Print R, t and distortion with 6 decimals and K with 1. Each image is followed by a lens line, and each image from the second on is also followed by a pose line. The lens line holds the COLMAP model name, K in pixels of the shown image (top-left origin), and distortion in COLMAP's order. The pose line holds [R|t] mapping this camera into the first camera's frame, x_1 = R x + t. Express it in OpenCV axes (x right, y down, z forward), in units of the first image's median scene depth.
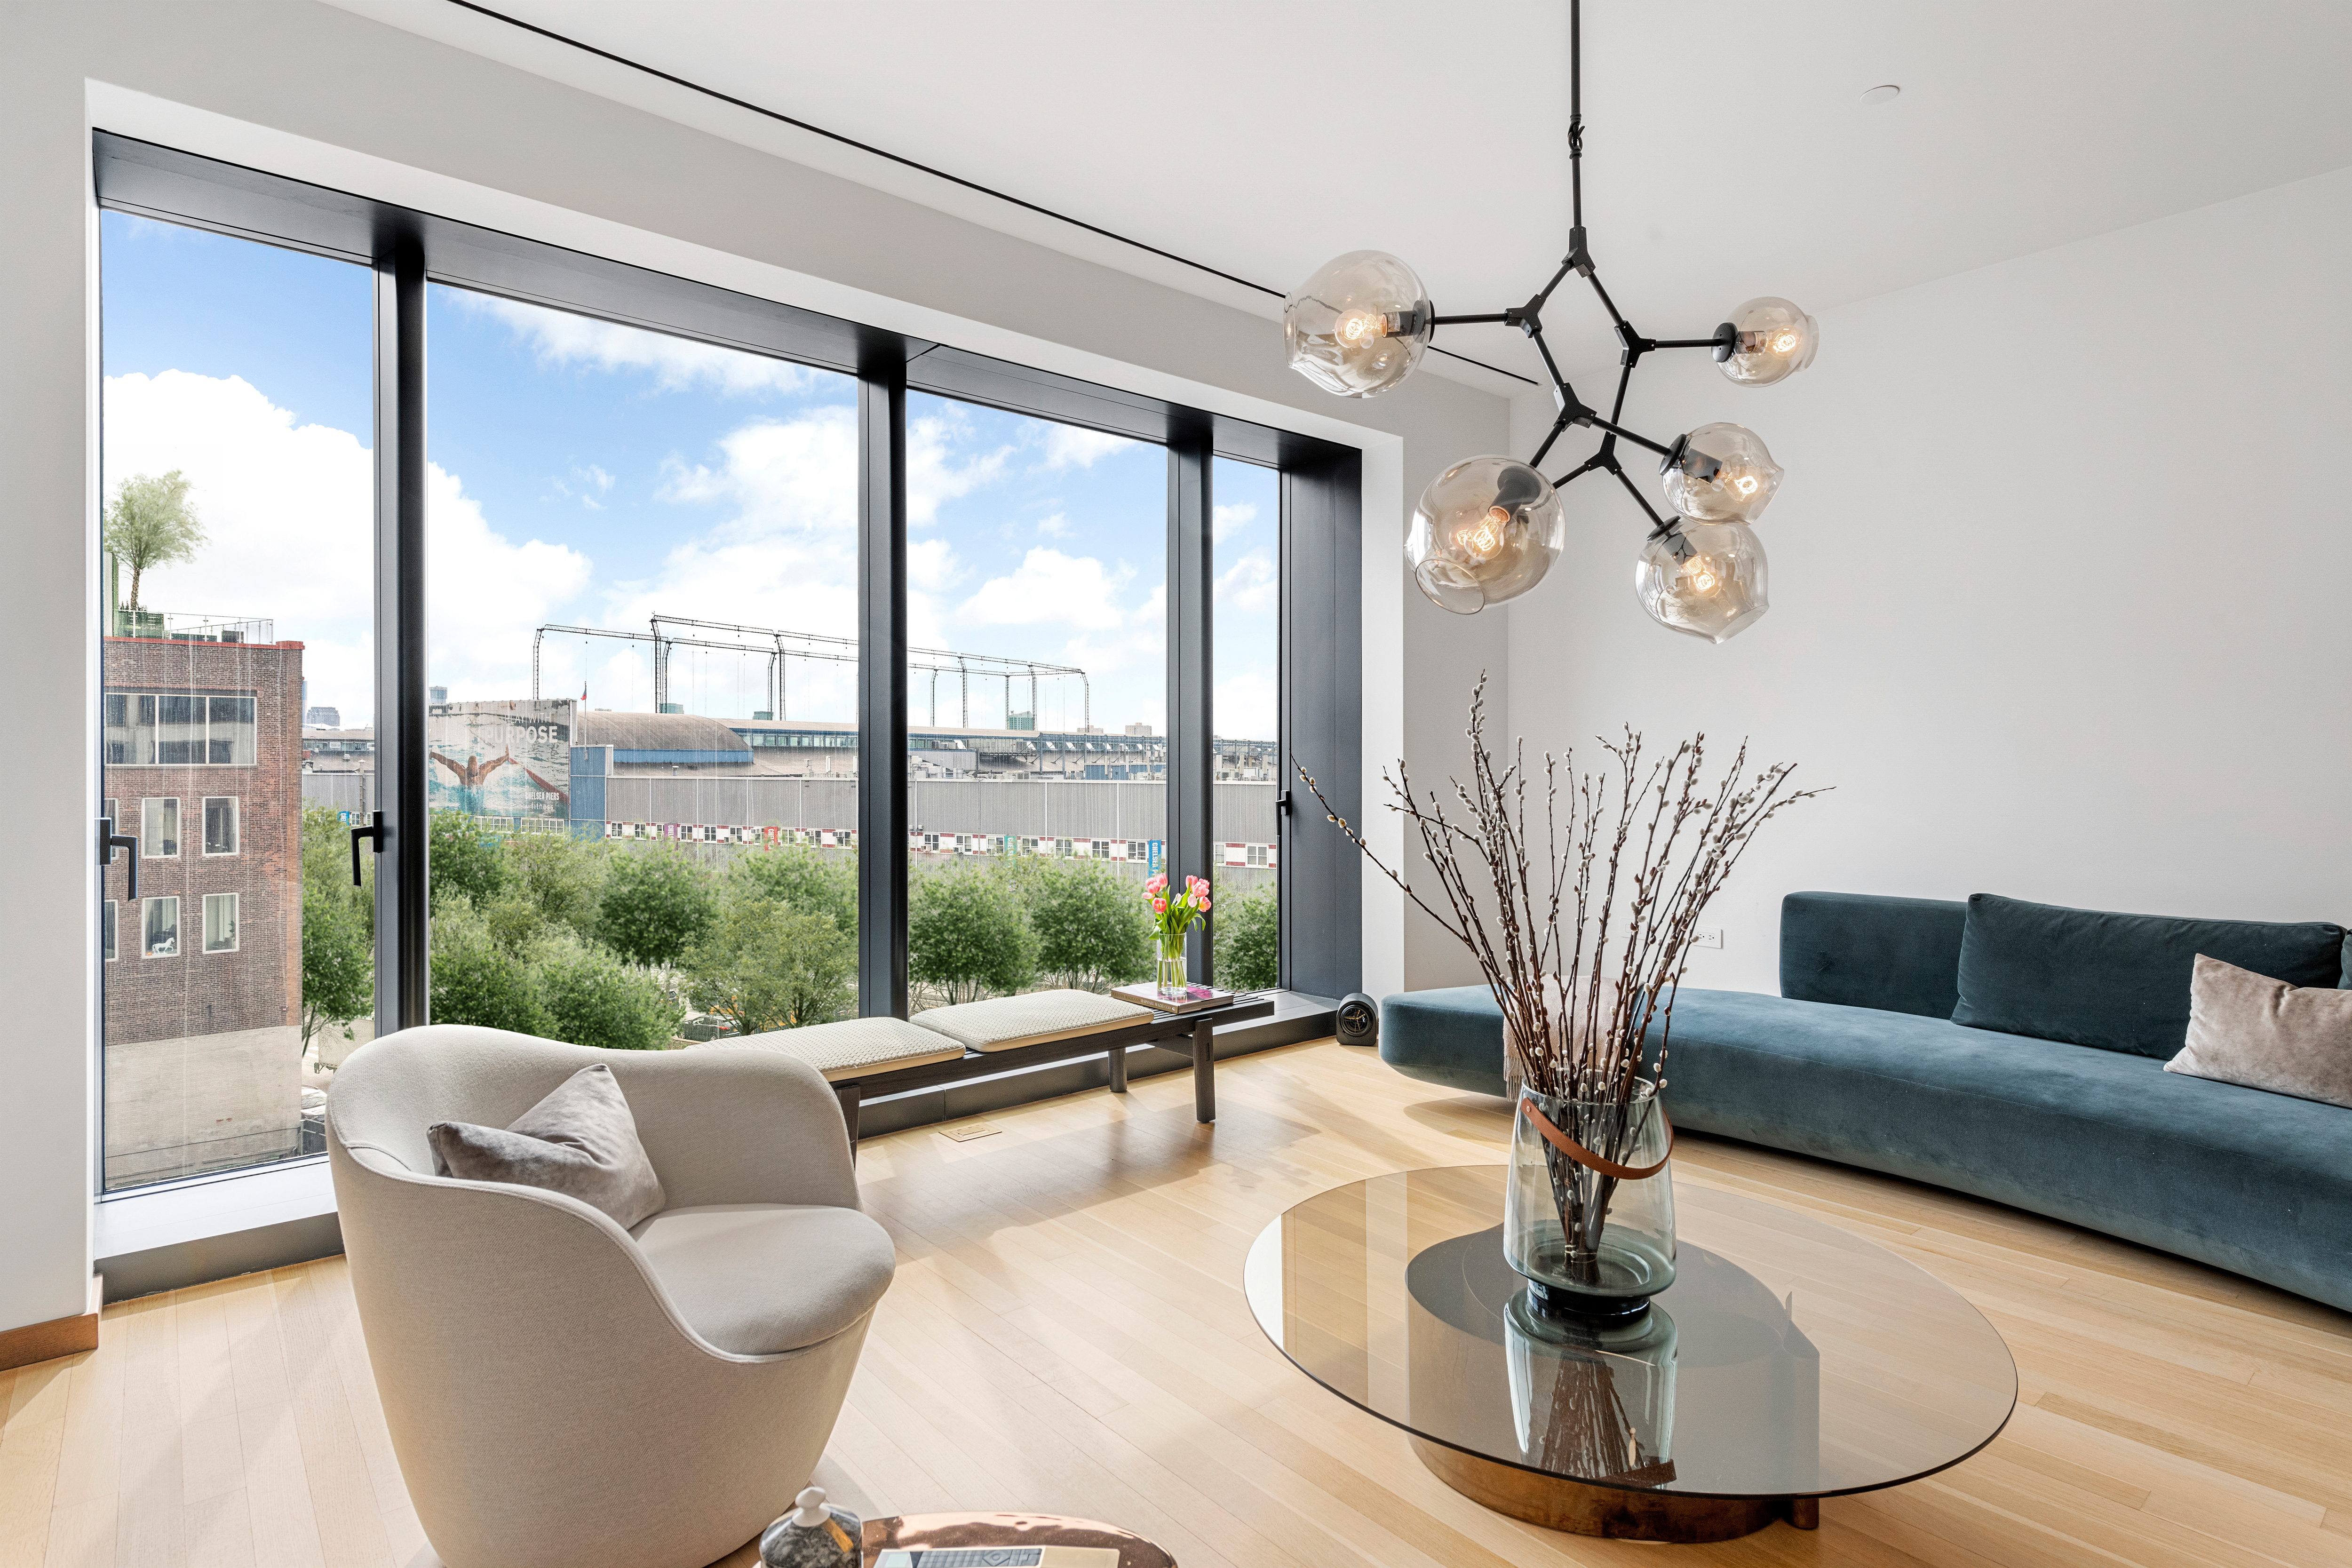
lens RADIAL K [[1192.1, 0, 1177.1], [0, 1192.1, 770.6], [0, 0, 1]] dist [0.005448, -0.000472]
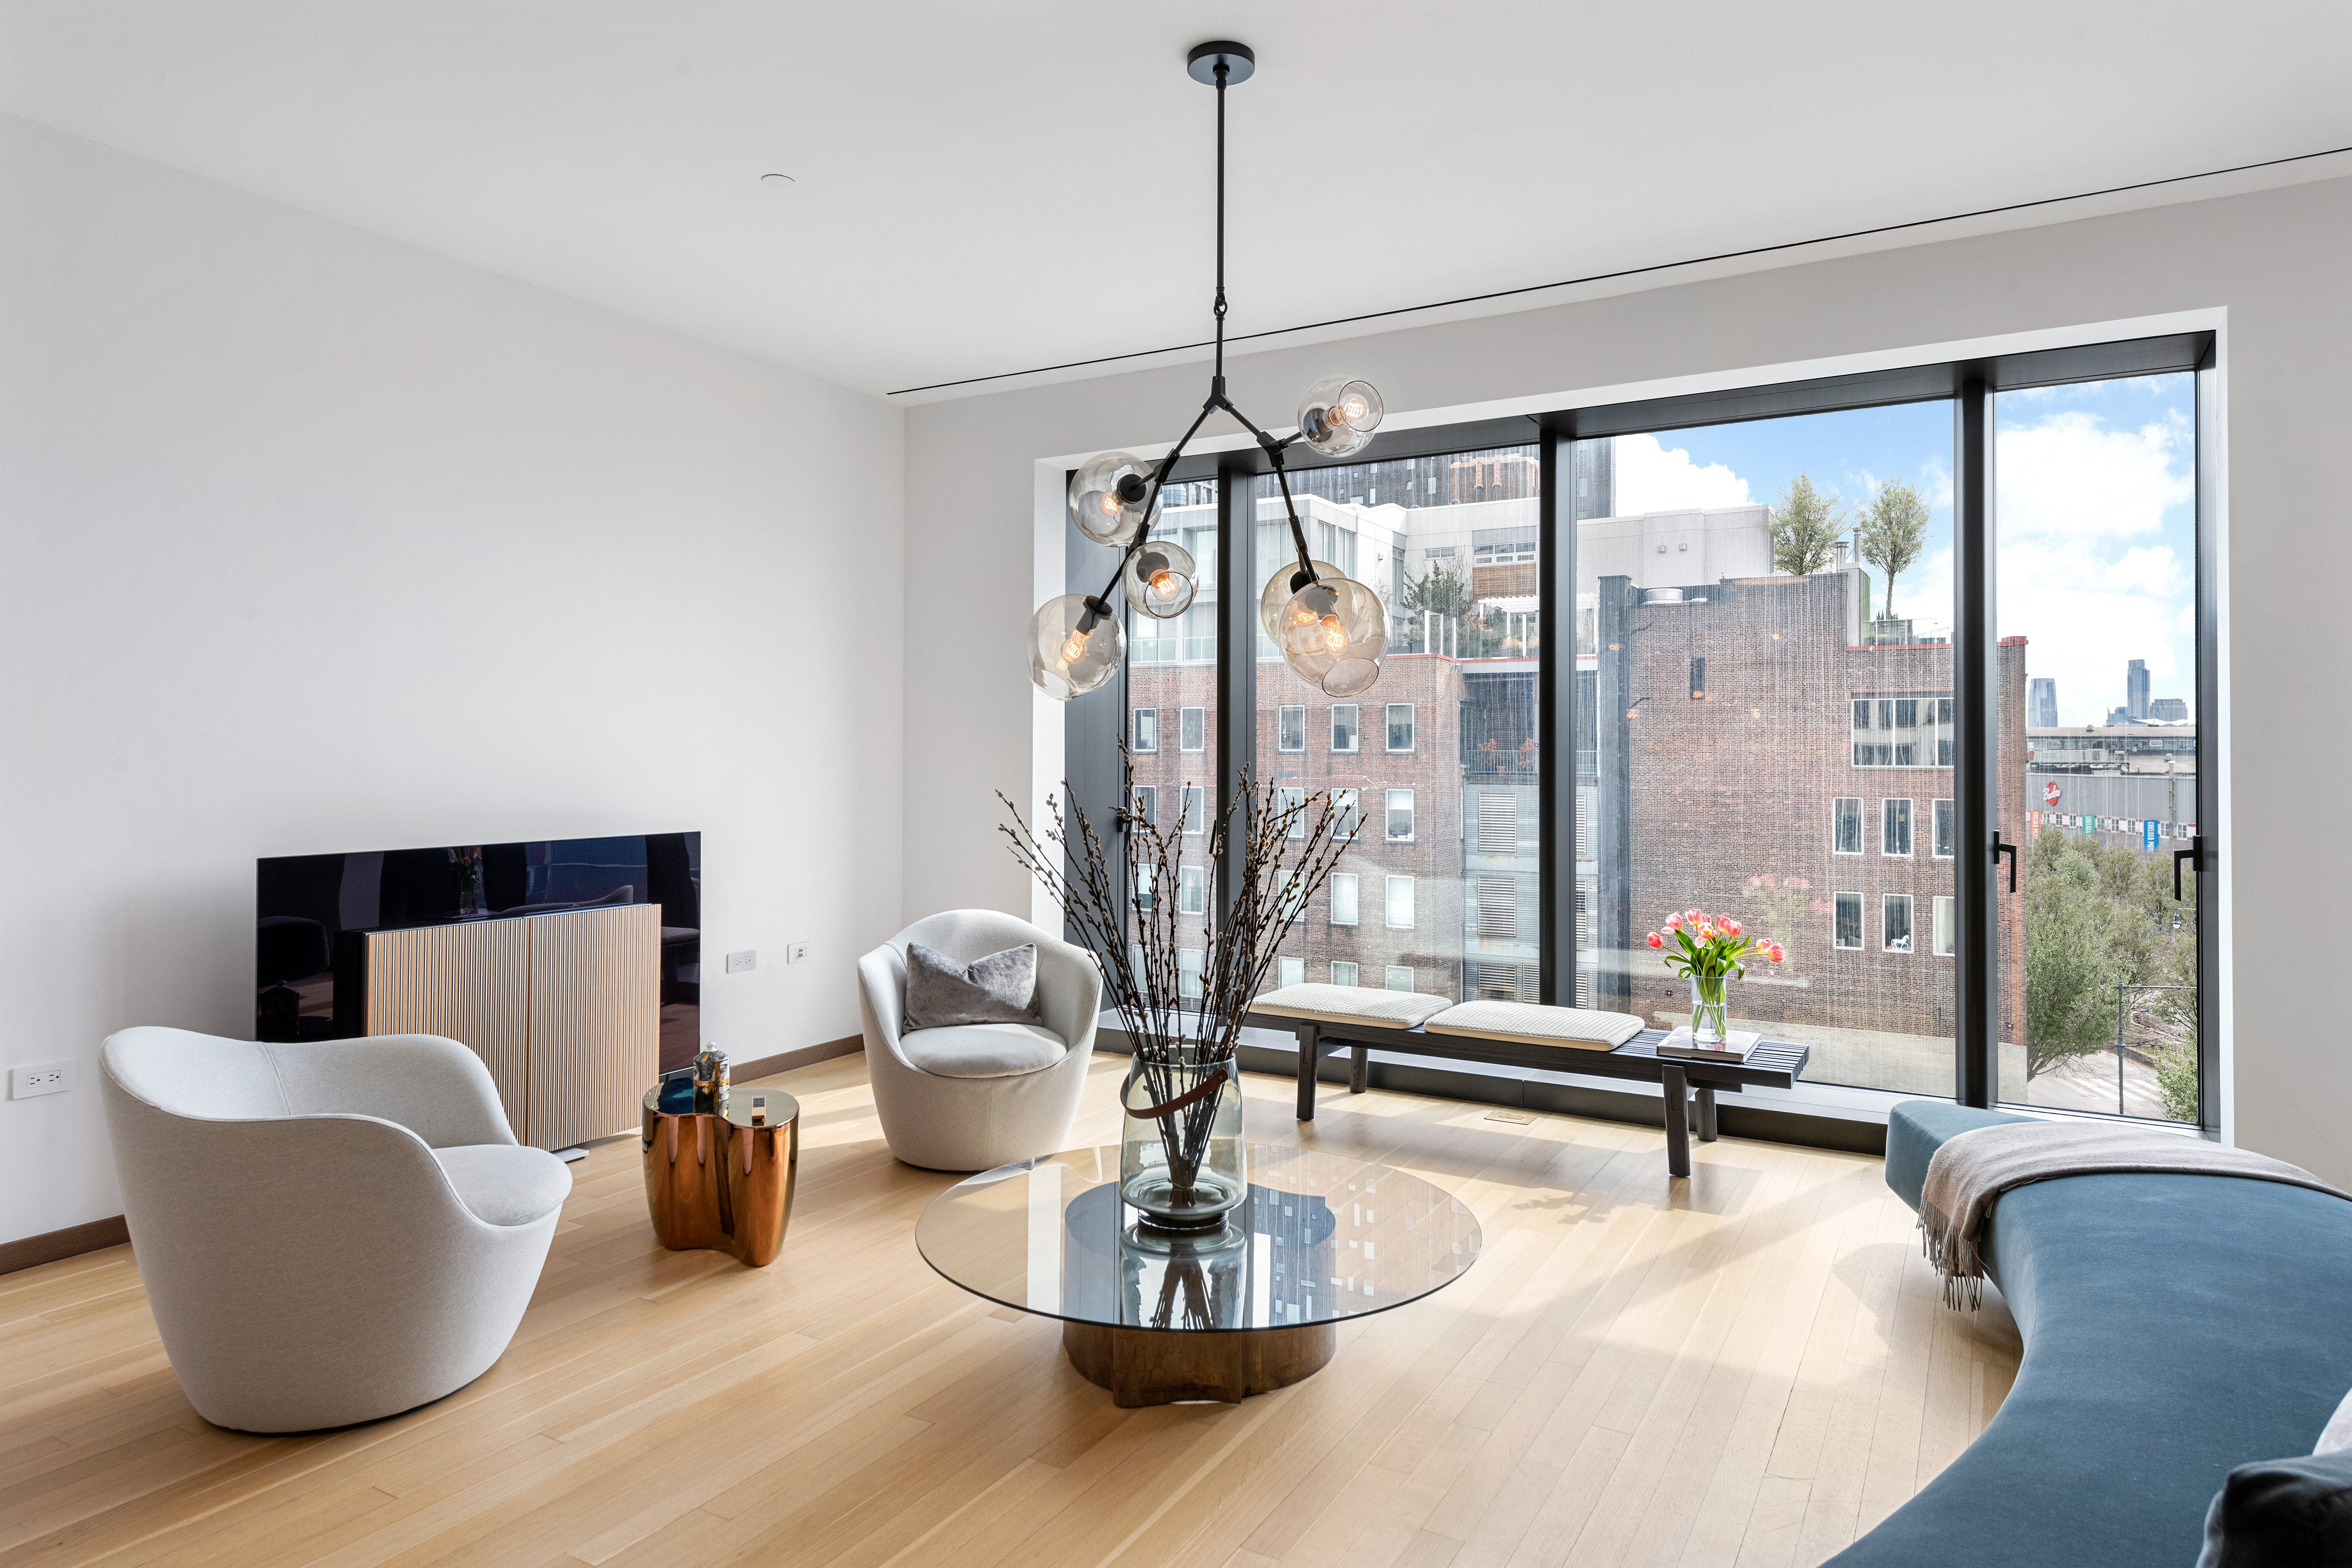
lens RADIAL K [[1367.6, 0, 1172.0], [0, 1367.6, 761.1], [0, 0, 1]] dist [0.005781, -0.001661]
pose [[0.333015, 0.003629, -0.942914, 0.370242], [-0.011477, 0.999934, -0.000205, -0.011097], [0.942852, 0.010890, 0.333035, 0.106956]]
